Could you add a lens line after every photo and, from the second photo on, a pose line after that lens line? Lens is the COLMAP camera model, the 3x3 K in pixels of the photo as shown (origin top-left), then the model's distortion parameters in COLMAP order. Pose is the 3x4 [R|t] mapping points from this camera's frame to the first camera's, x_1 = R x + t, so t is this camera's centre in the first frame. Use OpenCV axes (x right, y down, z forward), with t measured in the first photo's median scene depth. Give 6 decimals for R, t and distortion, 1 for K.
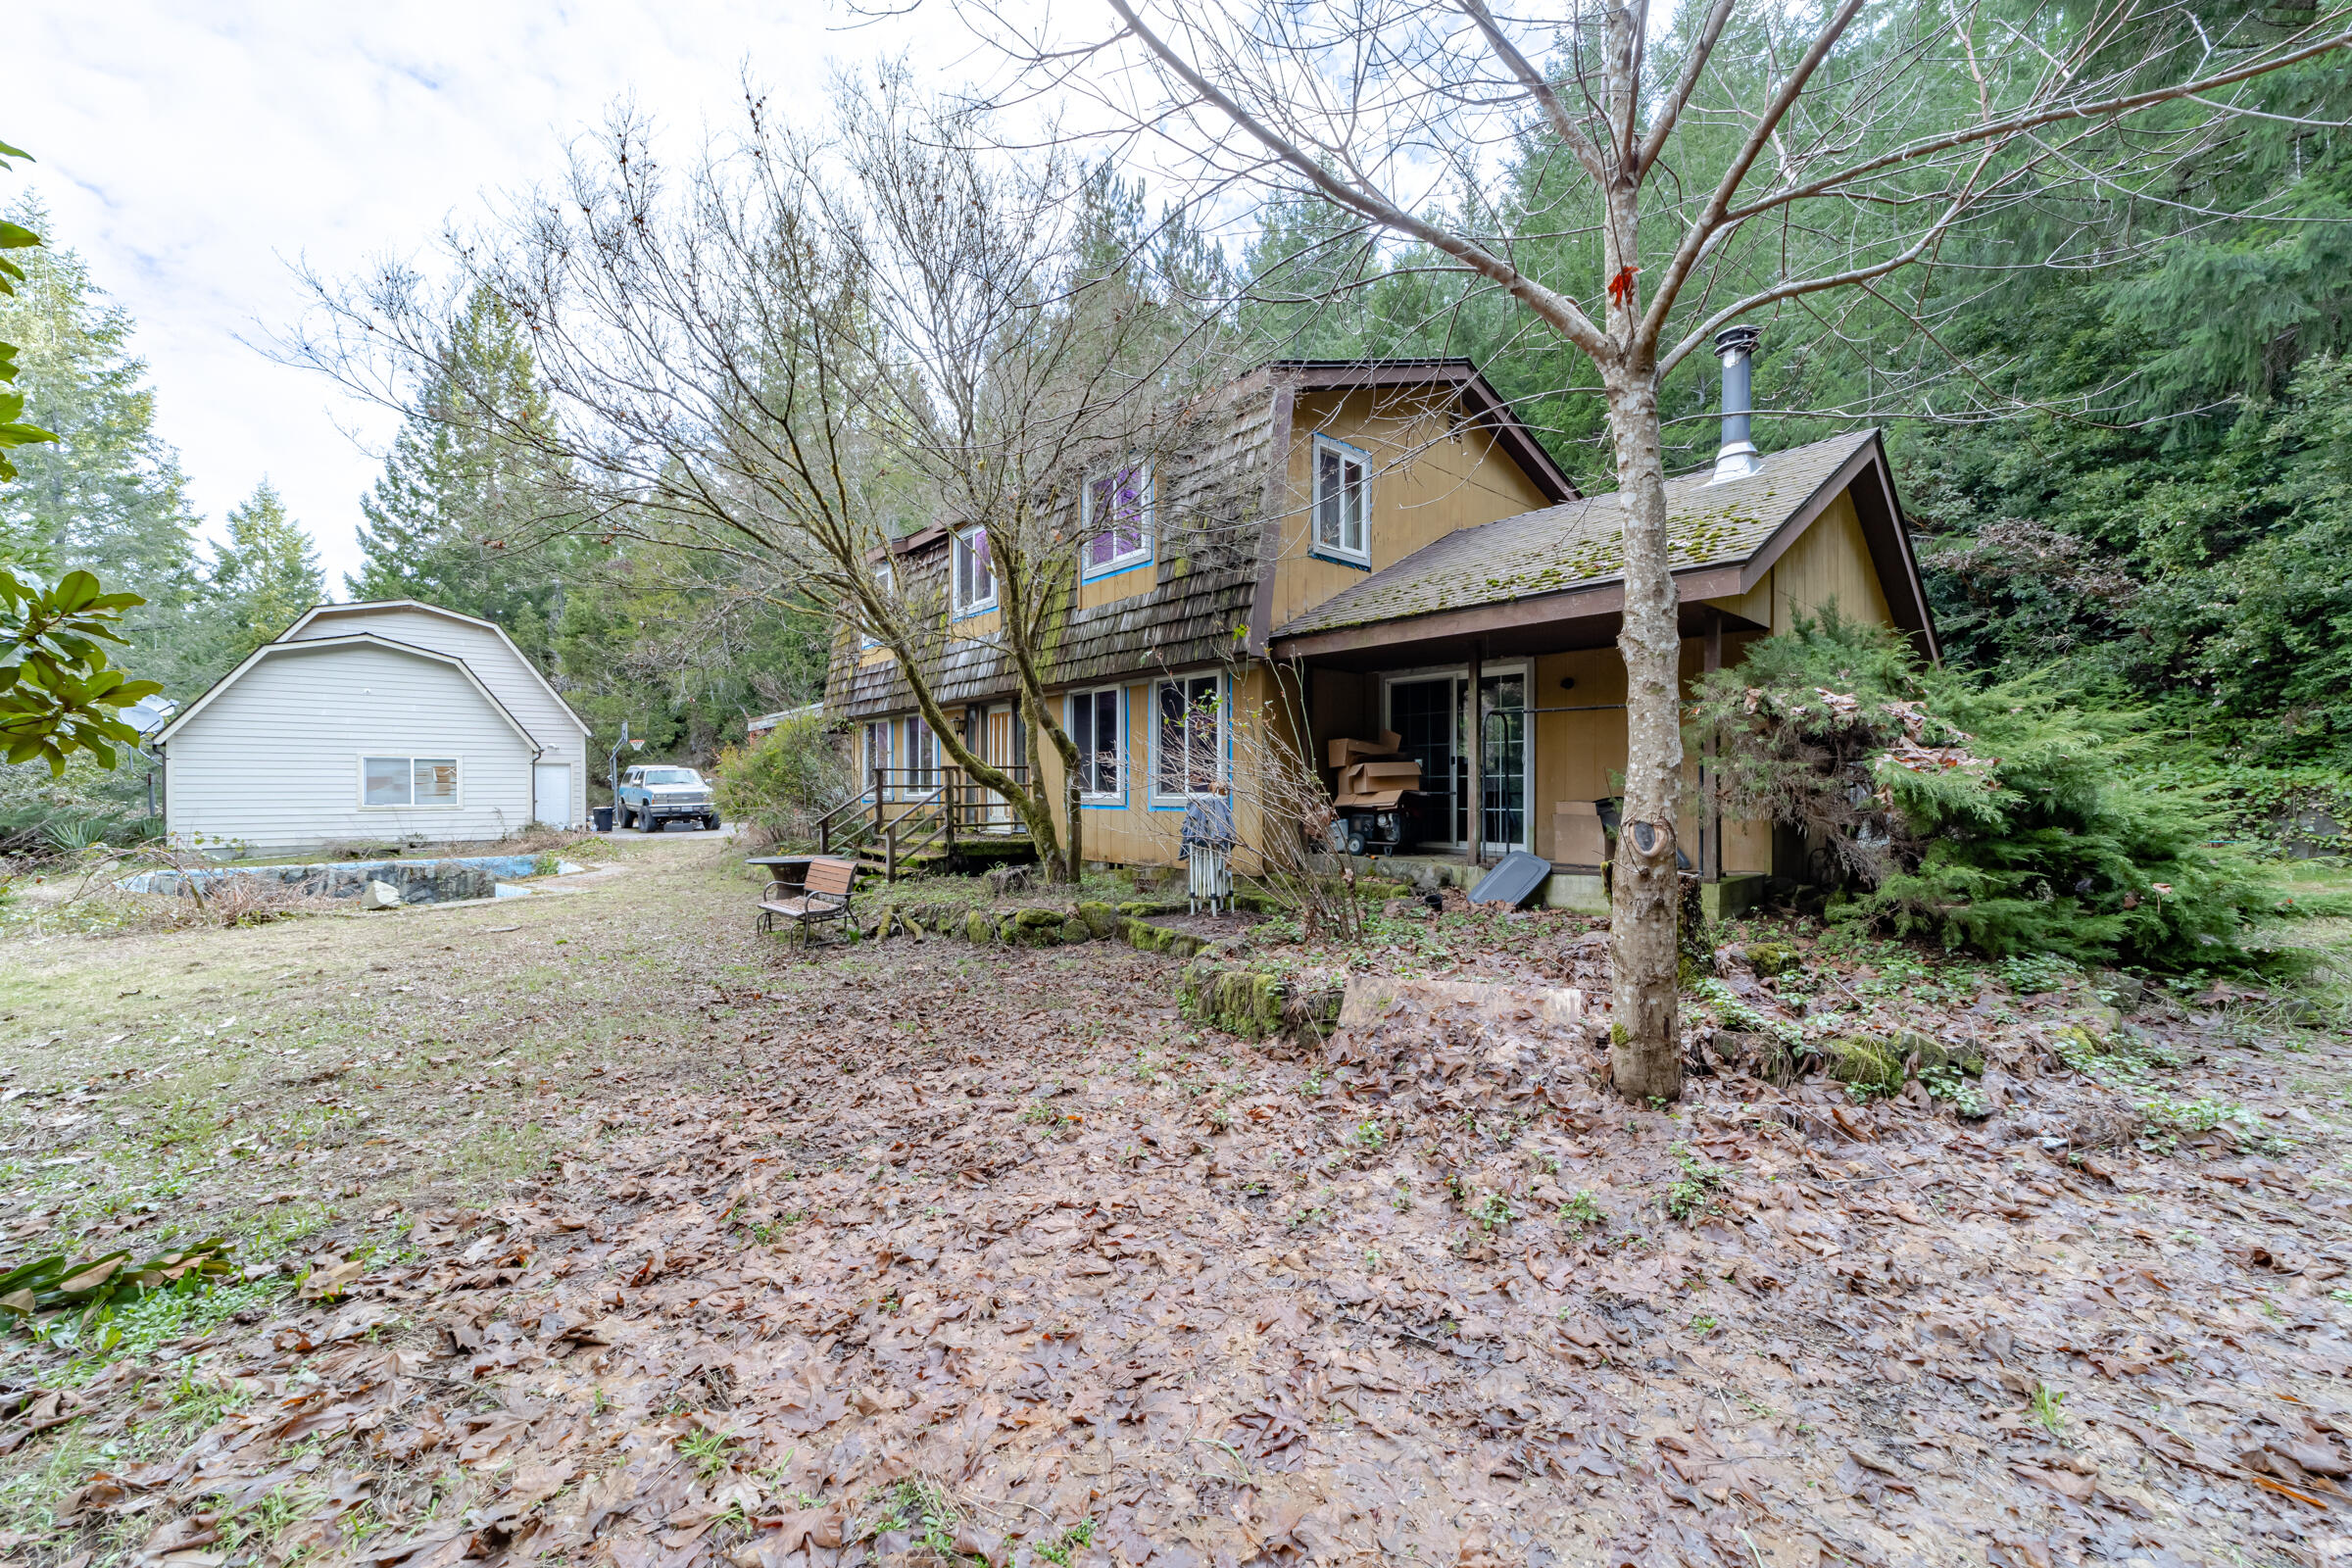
lens RADIAL K [[913.2, 0, 1176.0], [0, 913.2, 784.0], [0, 0, 1]] dist [-0.000113, 0.007118]
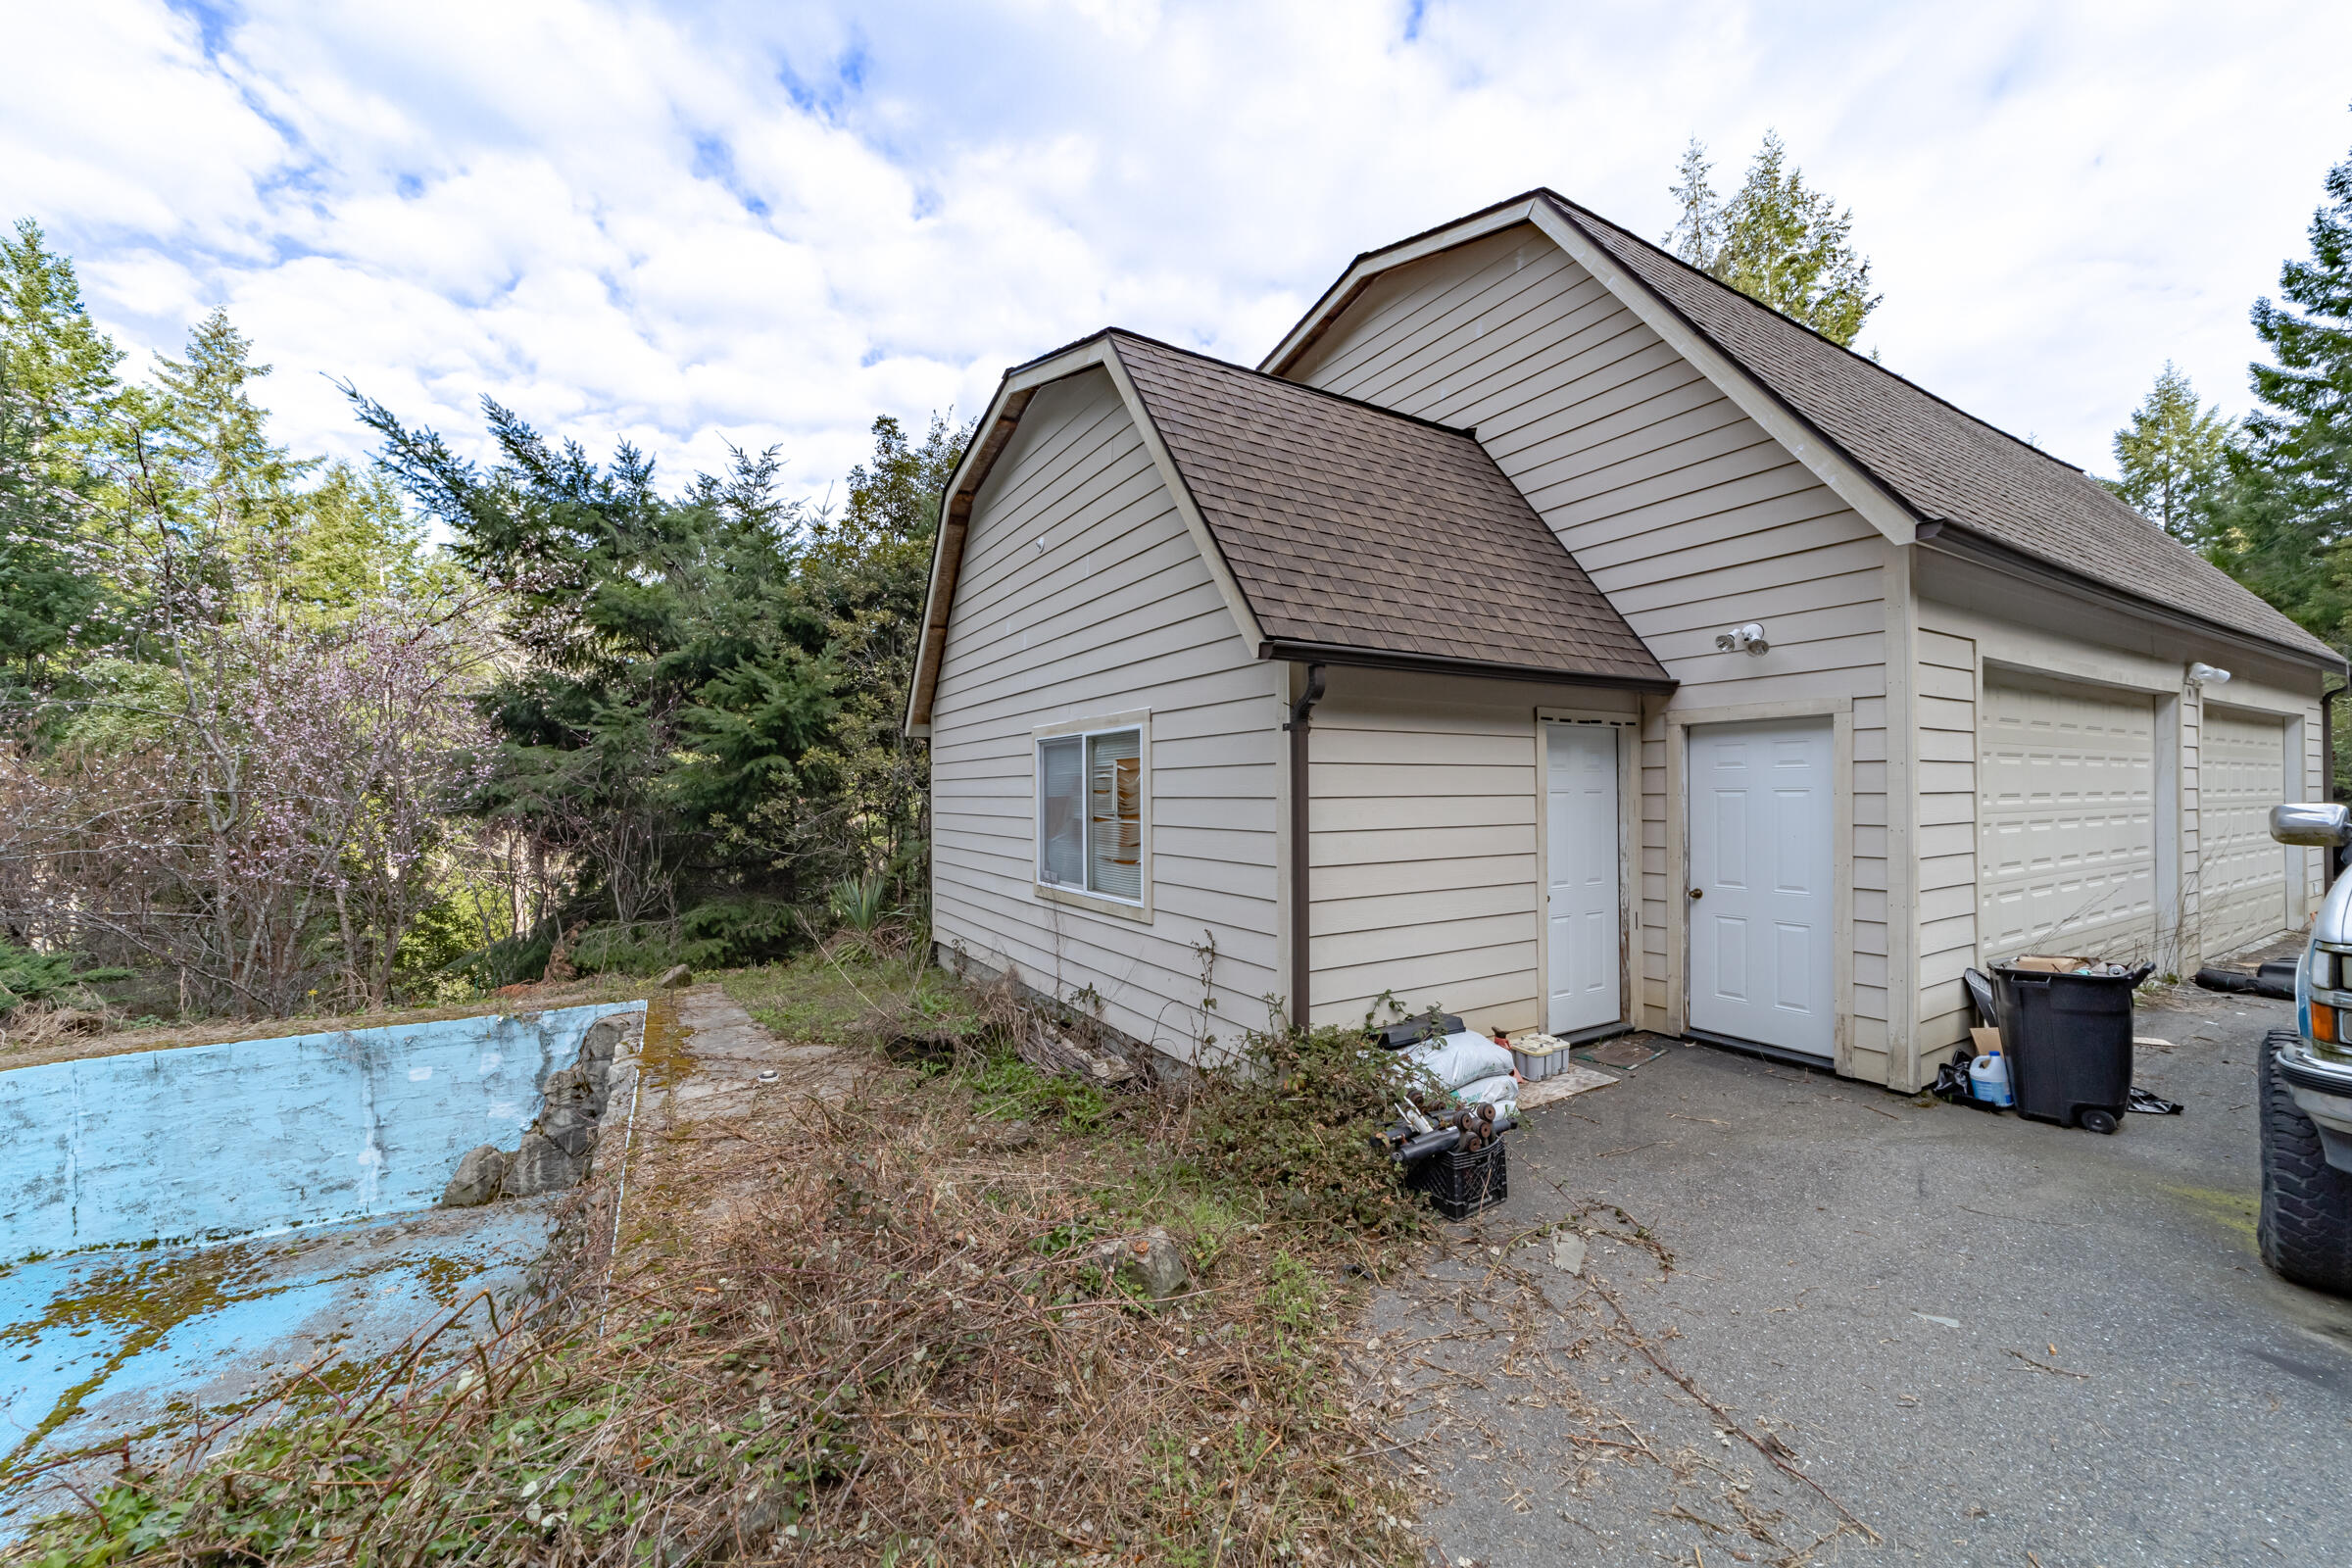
lens RADIAL K [[905.2, 0, 1215.2], [0, 905.2, 781.8], [0, 0, 1]] dist [-0.038083, 0.013689]
pose [[-0.160478, -0.006240, -0.987020, -0.304729], [0.001044, 0.999978, -0.006492, -0.005959], [0.987039, -0.002073, -0.160468, 0.600093]]
